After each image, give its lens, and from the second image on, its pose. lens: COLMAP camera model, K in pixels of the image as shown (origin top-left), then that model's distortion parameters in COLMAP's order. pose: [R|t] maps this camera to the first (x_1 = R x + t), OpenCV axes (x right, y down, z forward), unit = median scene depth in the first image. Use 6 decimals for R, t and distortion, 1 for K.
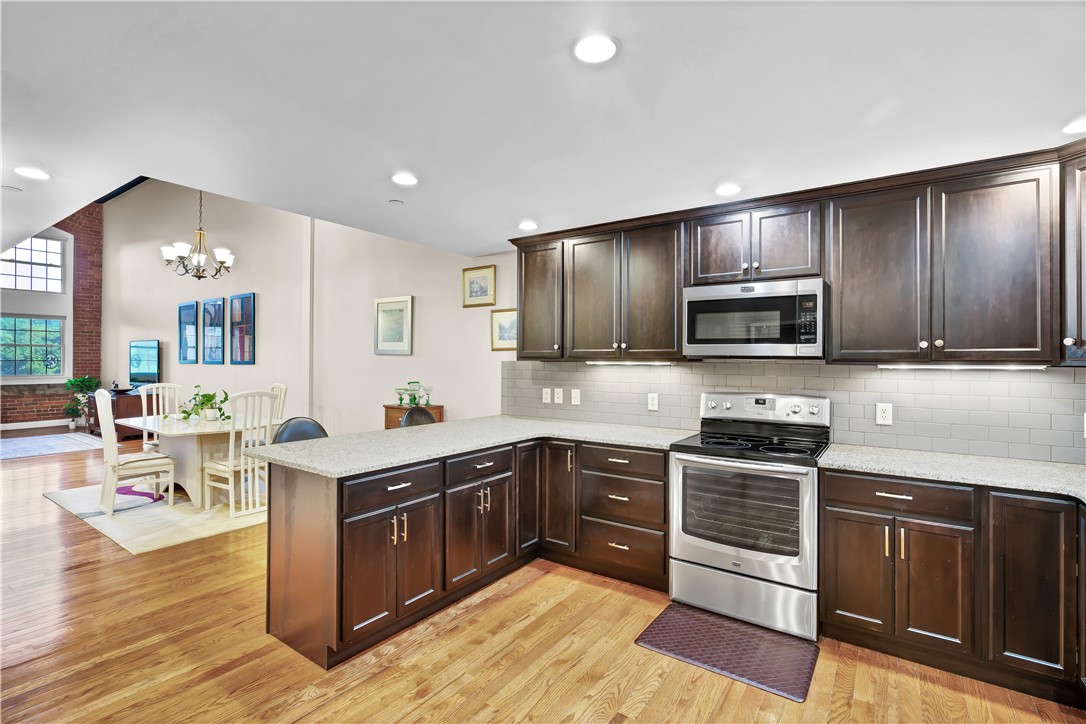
lens RADIAL K [[510.3, 0, 540.6], [0, 510.3, 349.8], [0, 0, 1]] dist [-0.001409, 0.001062]
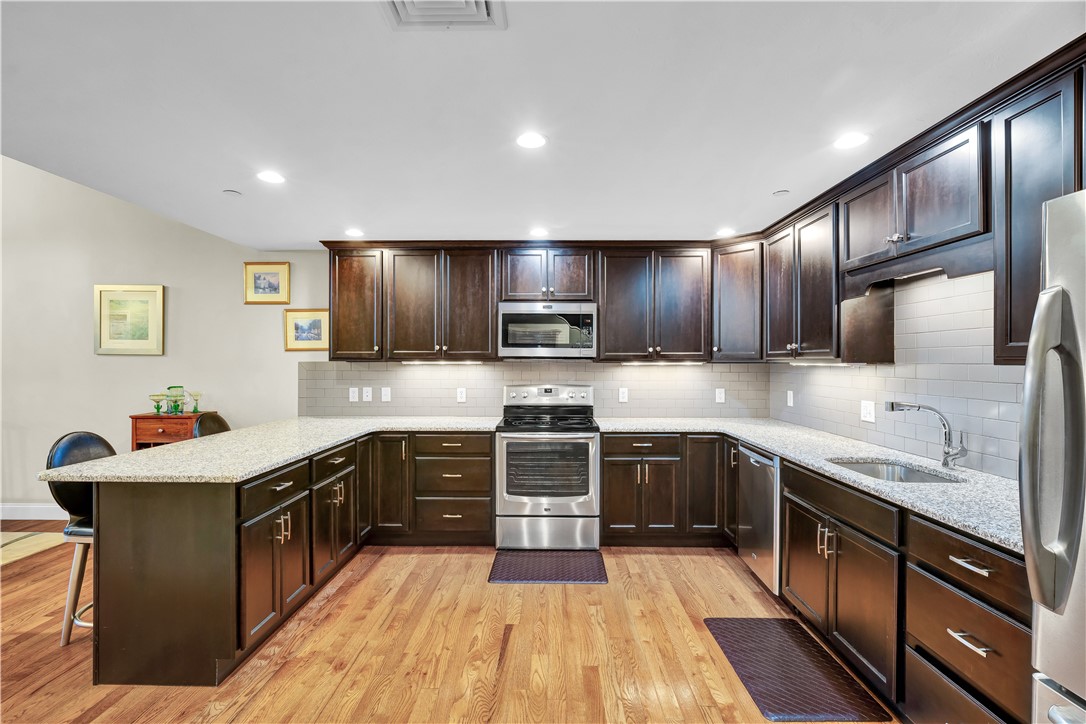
lens RADIAL K [[510.3, 0, 540.6], [0, 510.3, 349.8], [0, 0, 1]] dist [-0.001409, 0.001062]
pose [[0.823508, 0.007000, 0.567262, -0.376921], [-0.007496, 0.999971, -0.001458, -0.004177], [-0.567256, -0.003051, 0.823536, -0.104482]]
